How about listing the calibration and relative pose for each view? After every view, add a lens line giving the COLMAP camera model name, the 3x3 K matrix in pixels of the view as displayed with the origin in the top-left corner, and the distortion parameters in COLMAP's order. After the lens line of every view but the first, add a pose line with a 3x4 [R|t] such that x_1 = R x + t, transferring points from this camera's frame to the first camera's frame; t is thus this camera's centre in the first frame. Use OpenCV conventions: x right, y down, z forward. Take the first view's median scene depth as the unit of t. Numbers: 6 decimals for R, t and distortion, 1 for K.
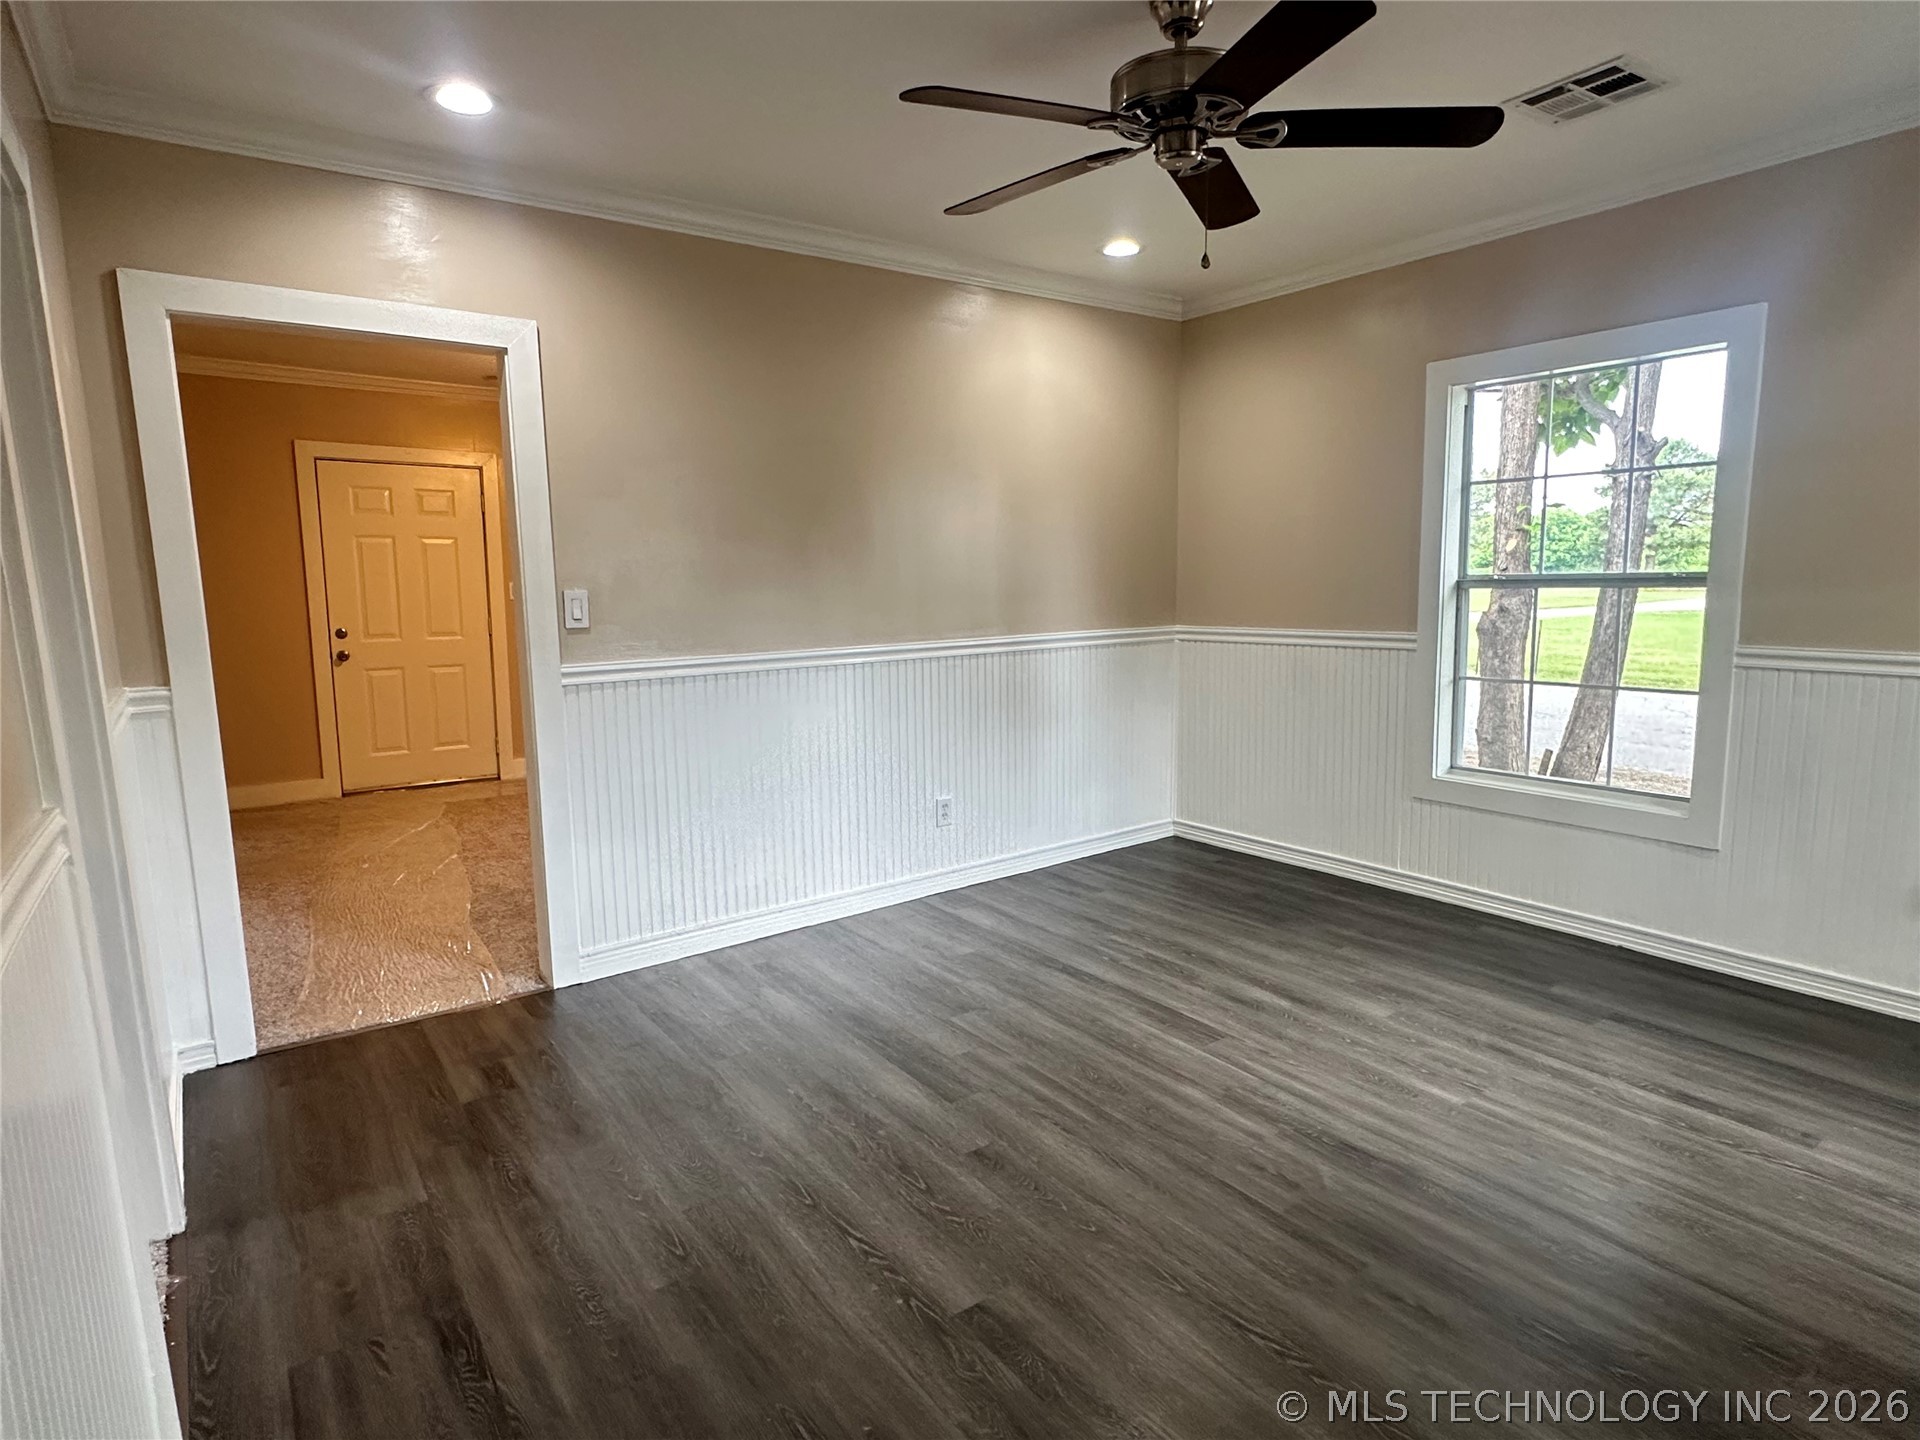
lens RADIAL K [[1052.7, 0, 960.0], [0, 1052.7, 720.0], [0, 0, 1]] dist [0.002464, 0.000235]
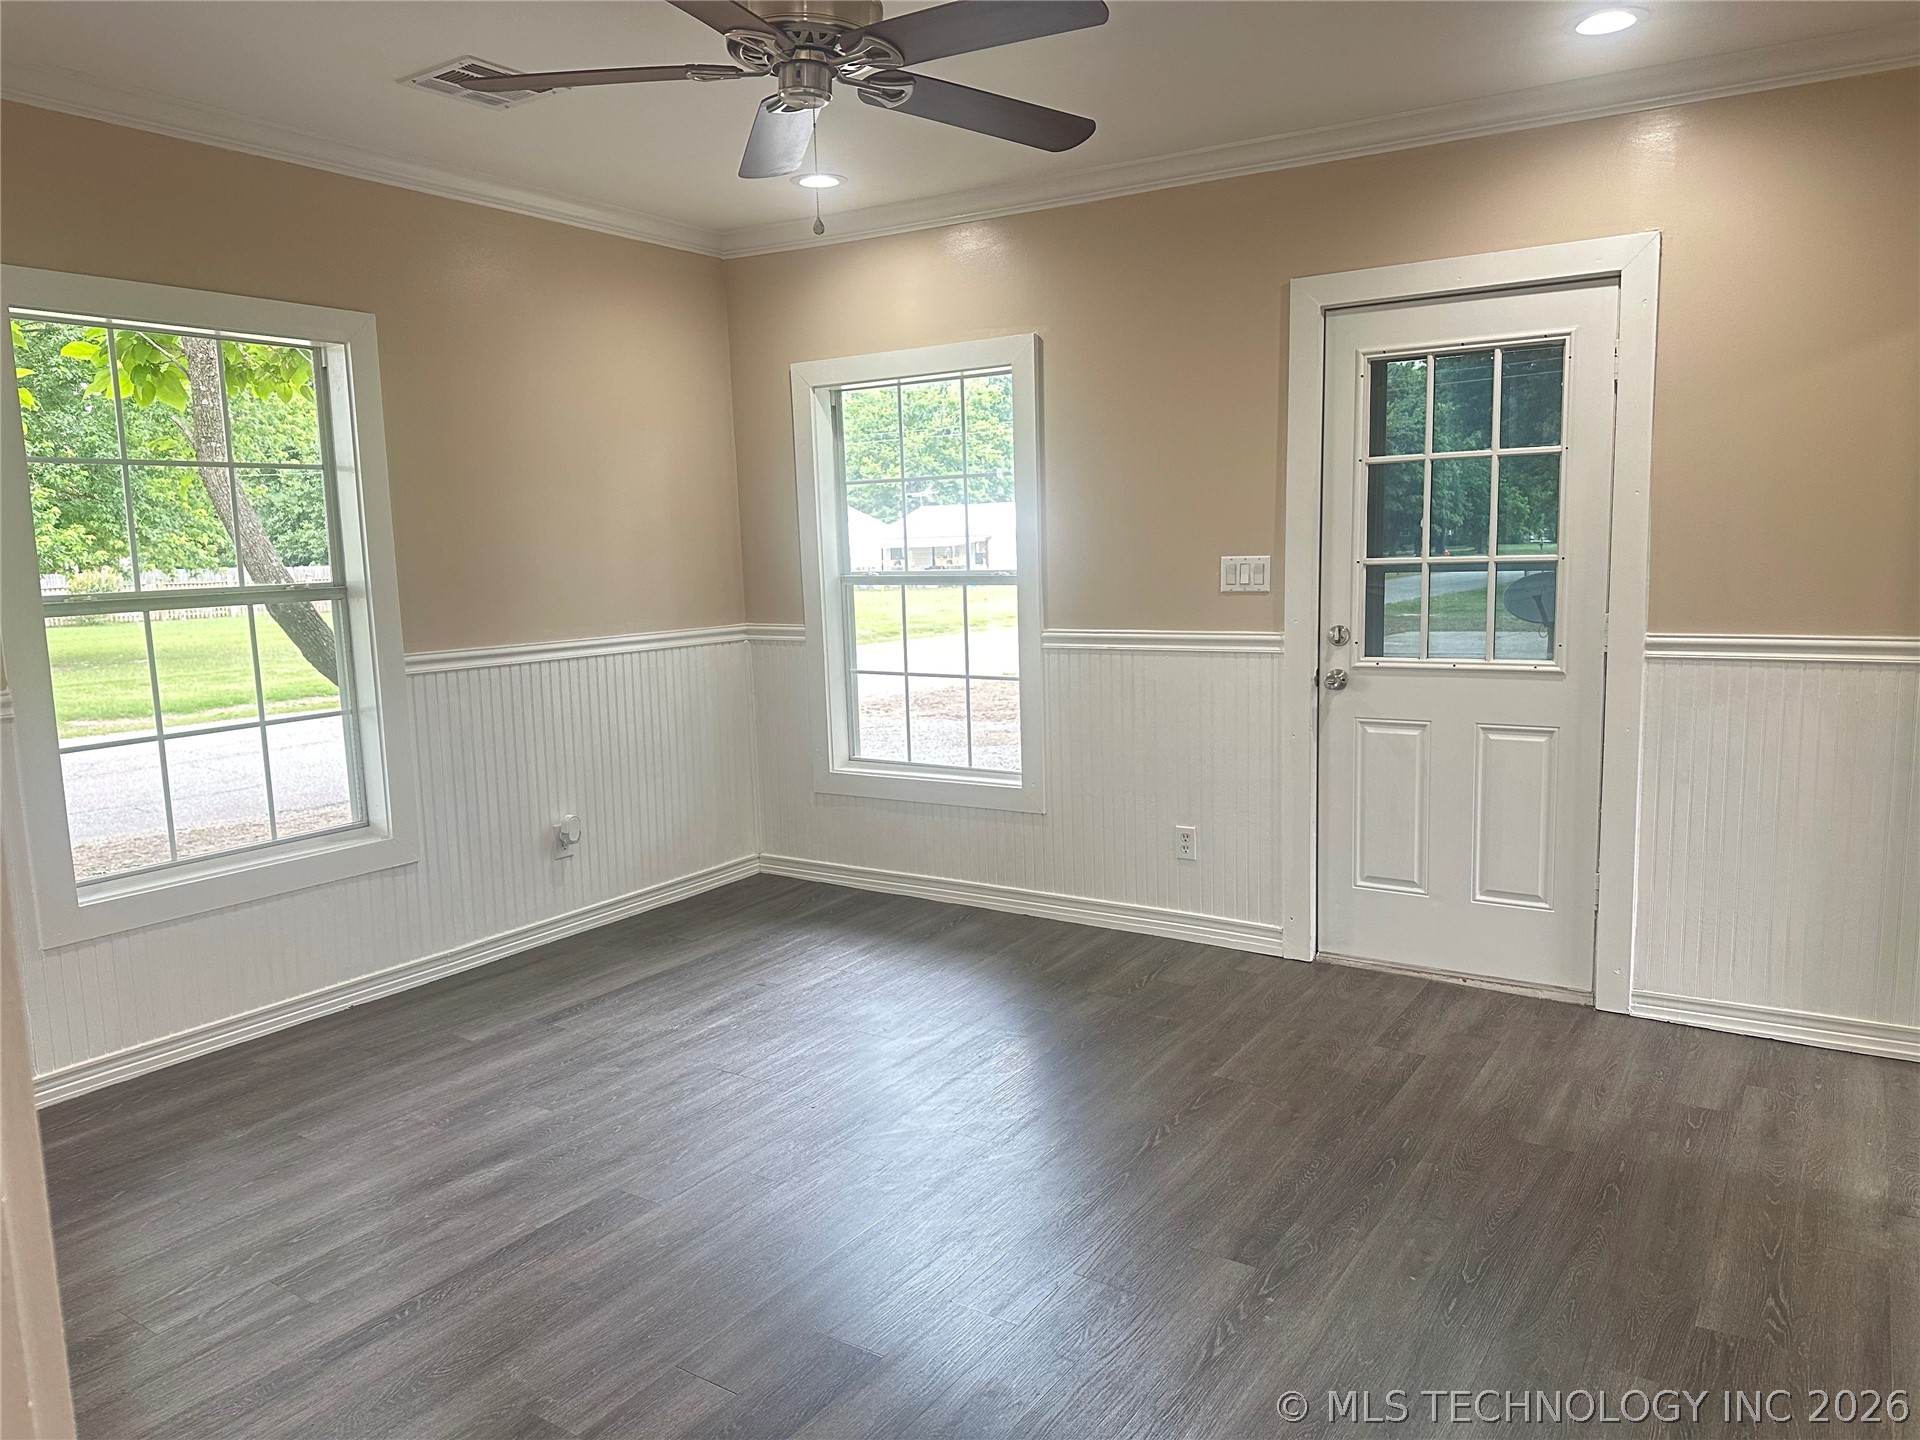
lens RADIAL K [[1338.4, 0, 960.0], [0, 1338.4, 720.0], [0, 0, 1]] dist [0.150413, -0.256444]
pose [[-0.354911, -0.094921, 0.930069, -0.651017], [0.163638, 0.973168, 0.161764, -0.132220], [-0.920468, 0.209606, -0.329855, 0.947411]]
